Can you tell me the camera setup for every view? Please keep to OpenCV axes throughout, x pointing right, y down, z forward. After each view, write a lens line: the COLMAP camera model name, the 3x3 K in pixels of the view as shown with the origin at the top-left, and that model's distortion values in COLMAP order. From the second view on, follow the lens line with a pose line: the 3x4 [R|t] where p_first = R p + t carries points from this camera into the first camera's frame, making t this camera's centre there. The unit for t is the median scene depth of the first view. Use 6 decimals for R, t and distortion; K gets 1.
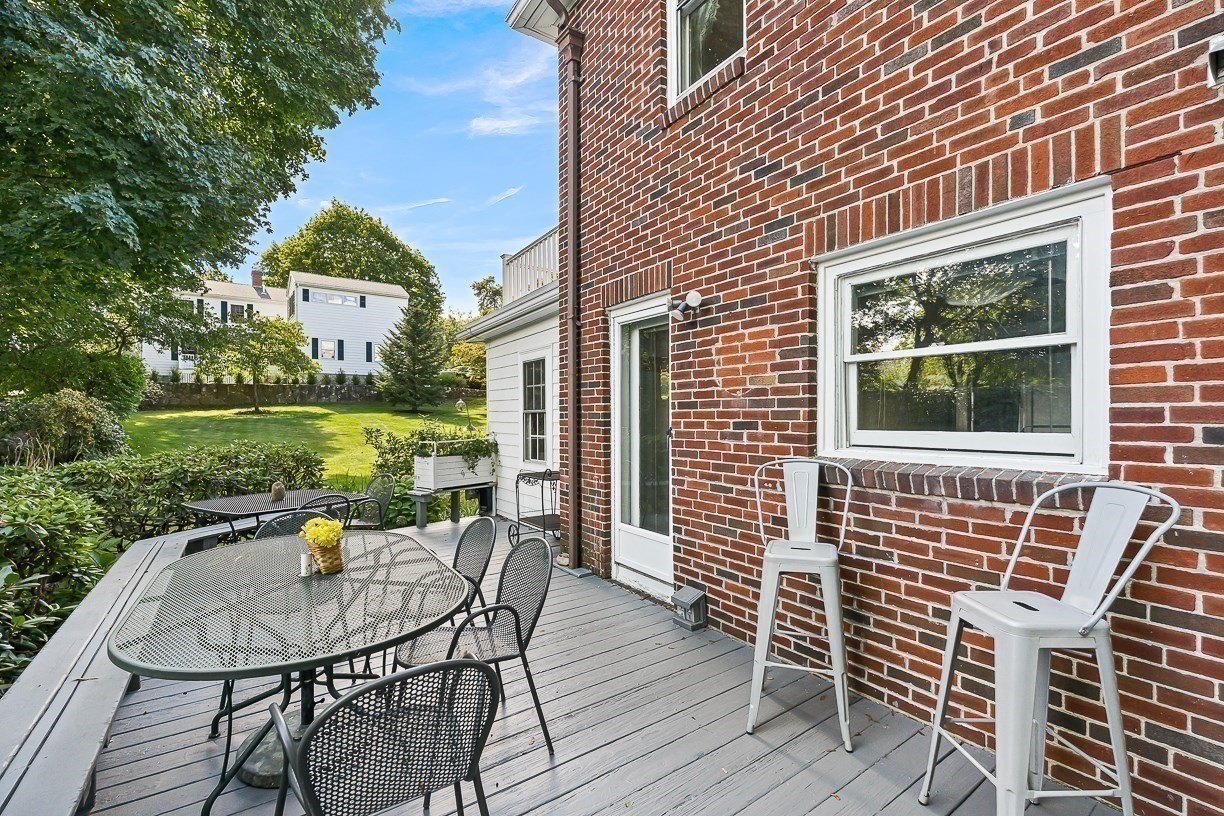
lens RADIAL K [[531.6, 0, 611.9], [0, 531.6, 411.4], [0, 0, 1]] dist [0.000661, -0.000008]
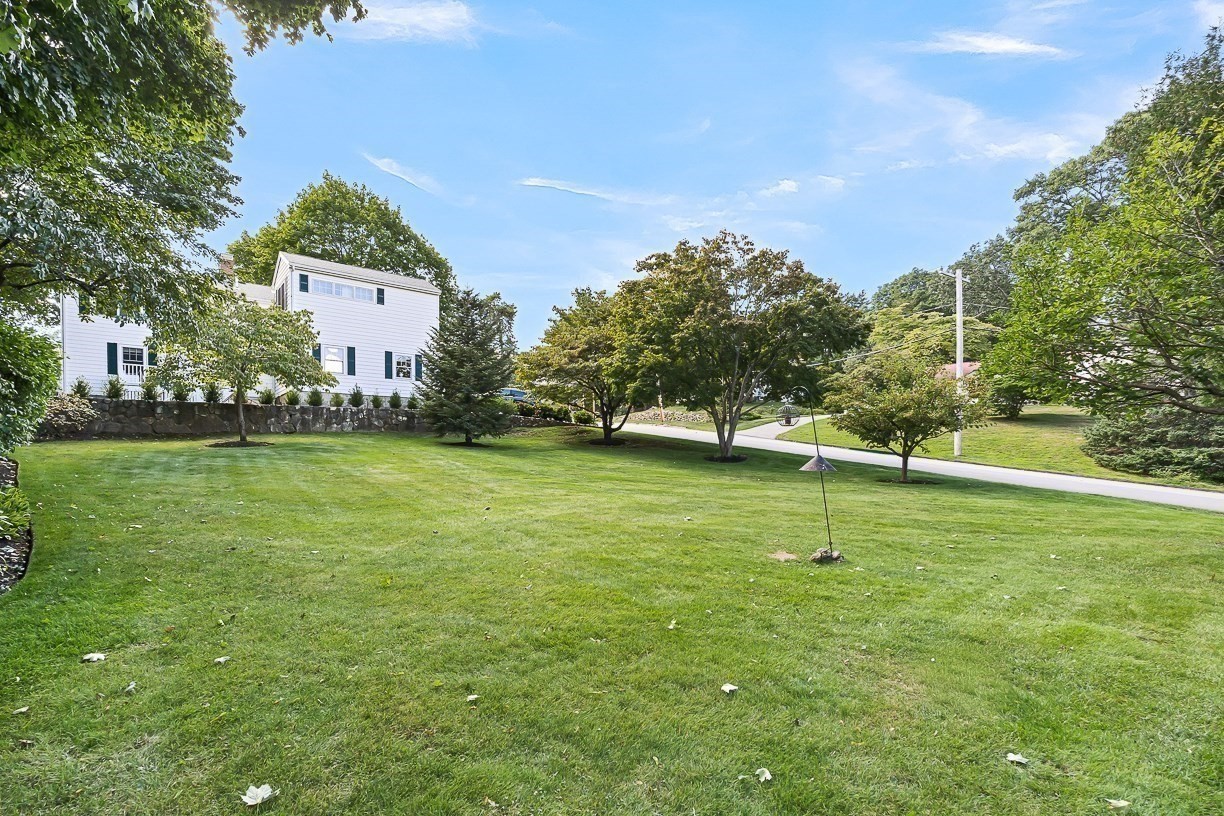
lens RADIAL K [[568.2, 0, 633.5], [0, 568.2, 452.2], [0, 0, 1]] dist [0.000159, 0.000238]
pose [[0.998543, 0.004288, 0.053794, -0.191025], [-0.004401, 0.999988, 0.001966, 0.007408], [-0.053785, -0.002200, 0.998550, 0.231850]]
